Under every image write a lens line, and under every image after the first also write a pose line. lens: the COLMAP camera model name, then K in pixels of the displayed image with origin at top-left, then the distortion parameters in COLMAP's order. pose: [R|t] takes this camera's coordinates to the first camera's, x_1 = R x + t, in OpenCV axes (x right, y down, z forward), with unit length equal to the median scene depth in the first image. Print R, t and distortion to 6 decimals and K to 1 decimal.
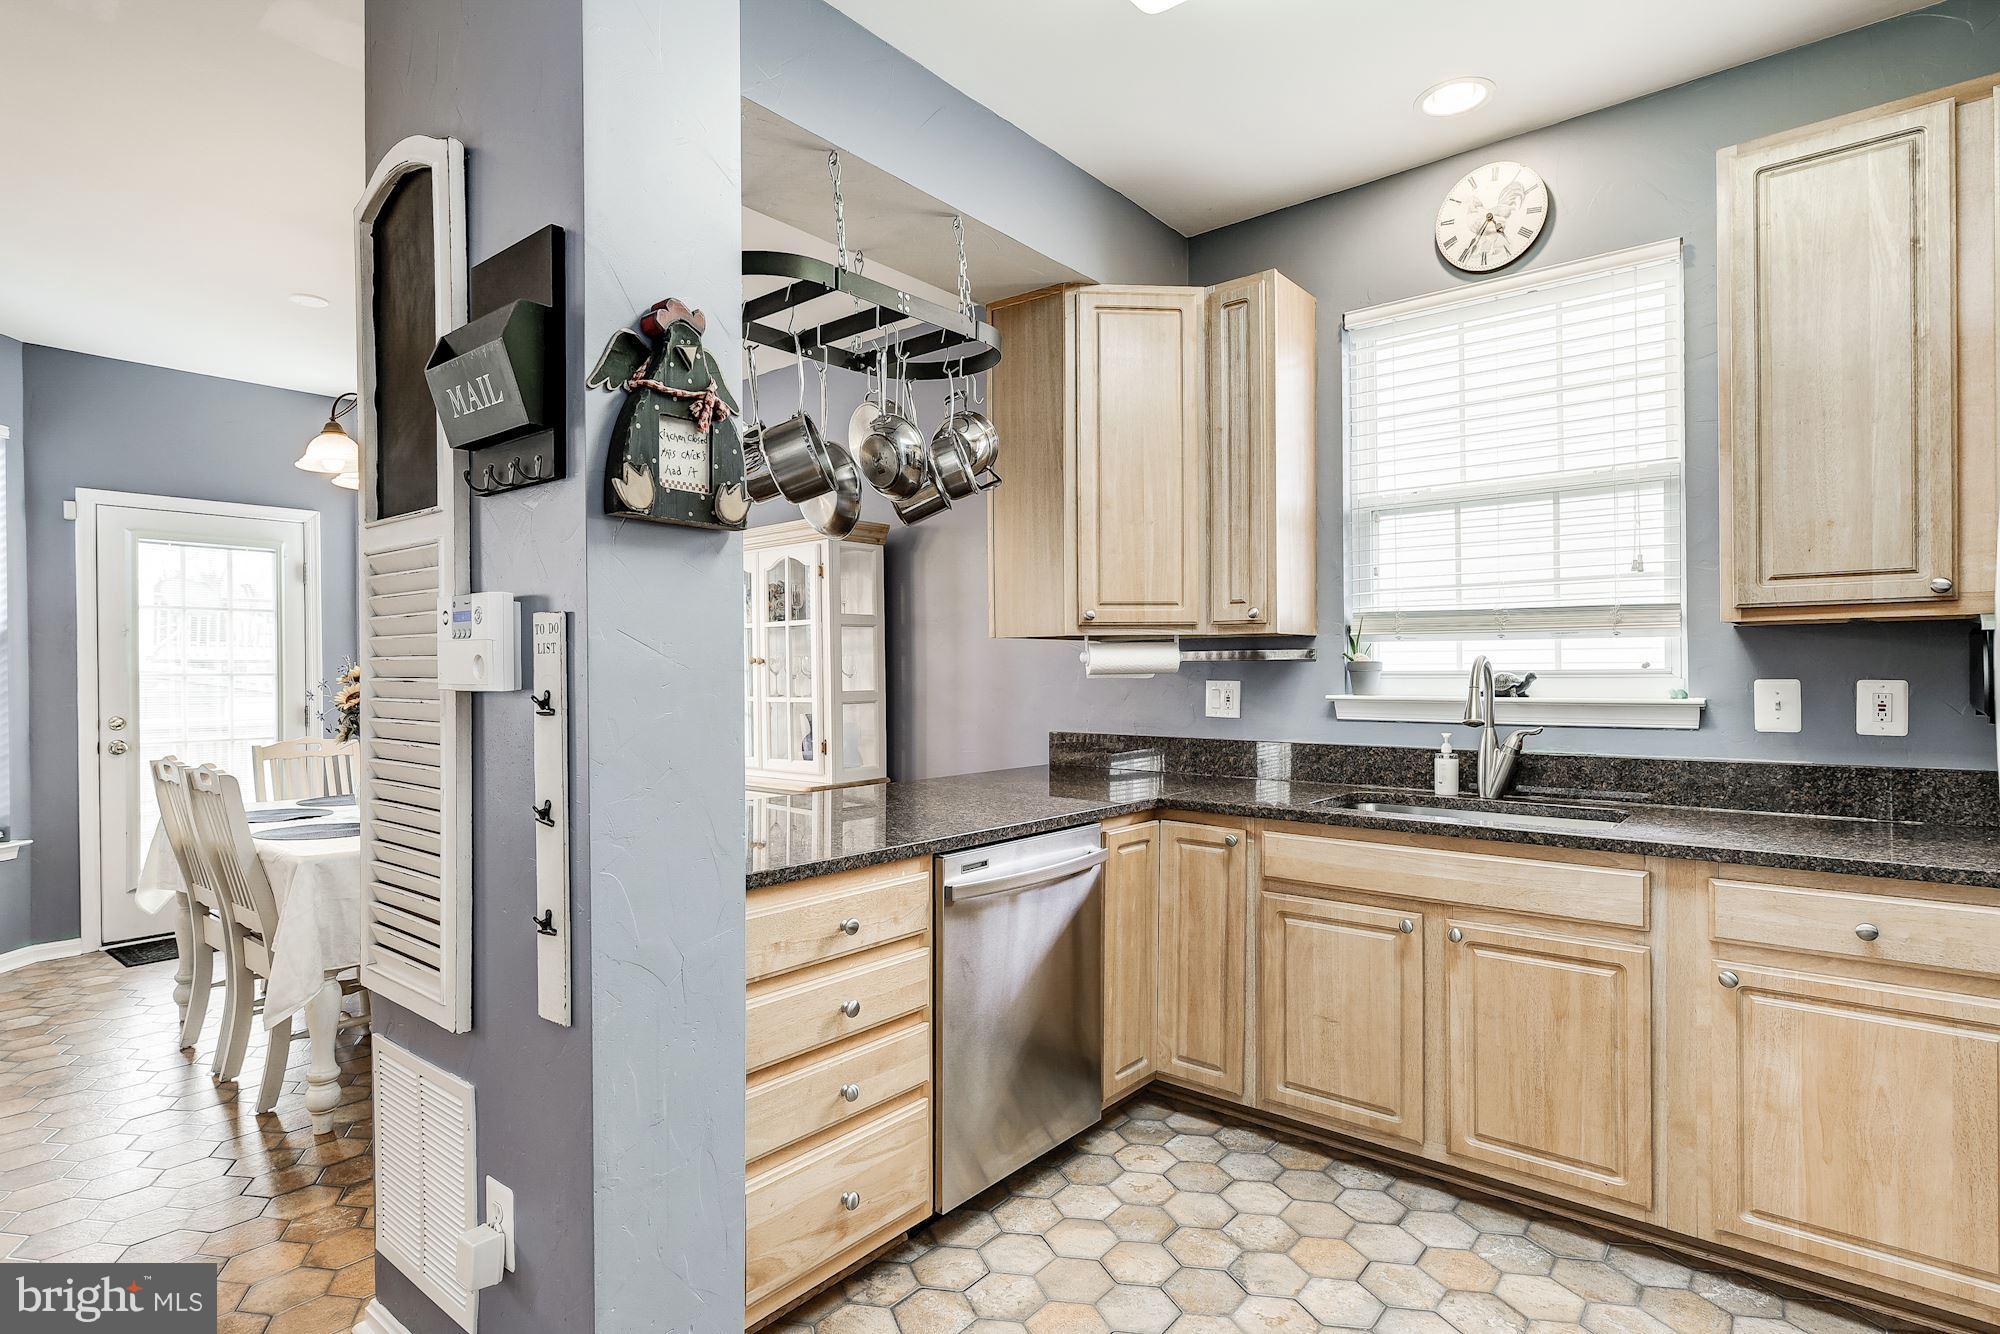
lens RADIAL K [[1009.9, 0, 1003.2], [0, 1009.9, 669.1], [0, 0, 1]] dist [-0.009707, 0.004262]
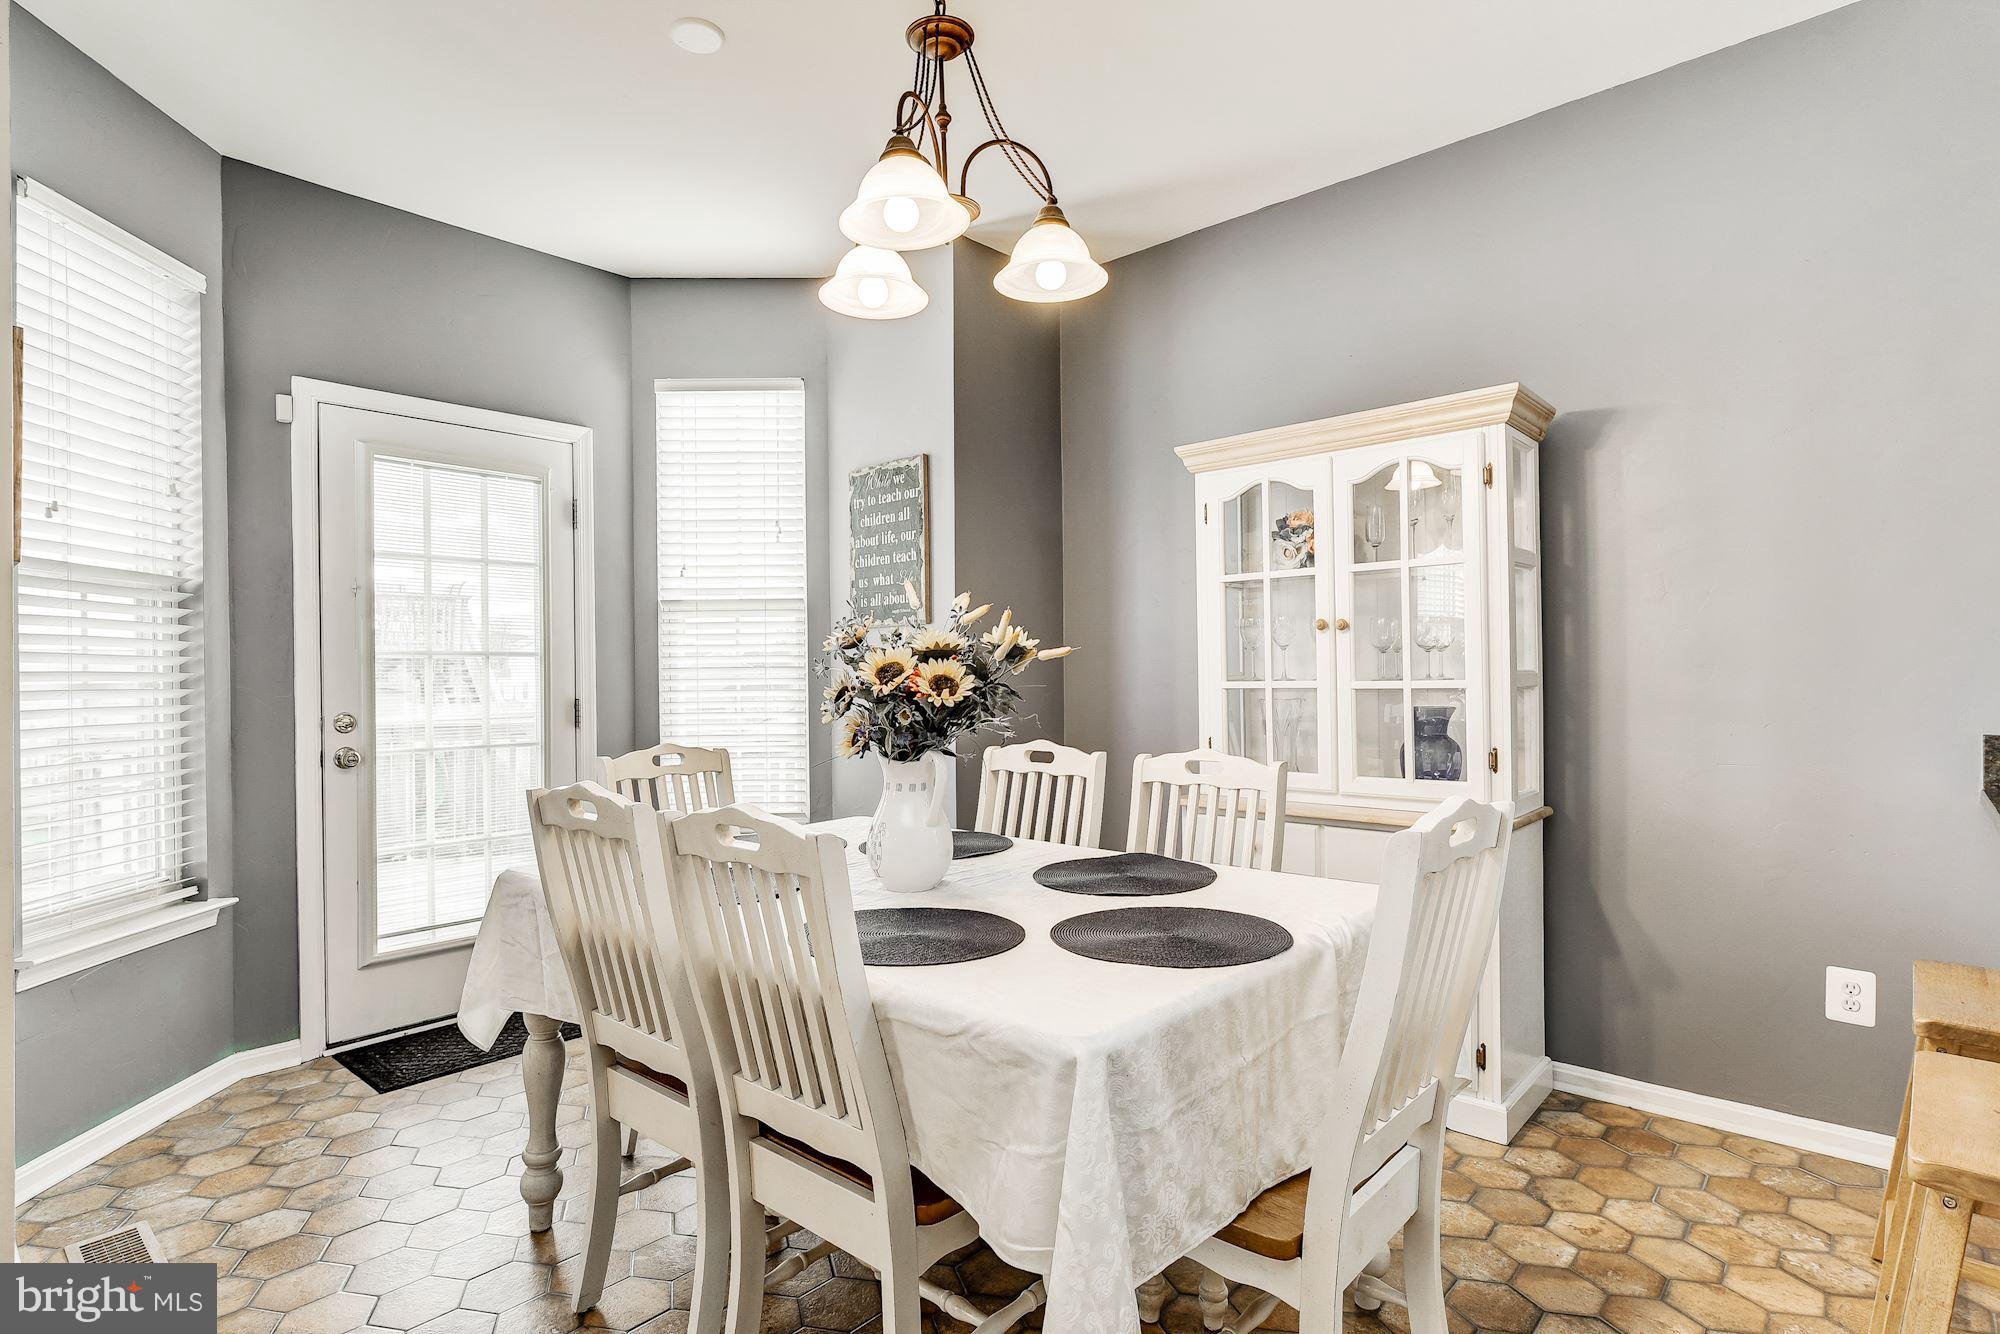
lens RADIAL K [[1009.9, 0, 1004.4], [0, 1009.9, 671.4], [0, 0, 1]] dist [-0.009707, 0.004262]
pose [[0.999184, -0.001854, -0.040356, -0.418740], [0.001758, 0.999996, -0.002429, 0.022225], [0.040360, 0.002356, 0.999182, 0.343344]]
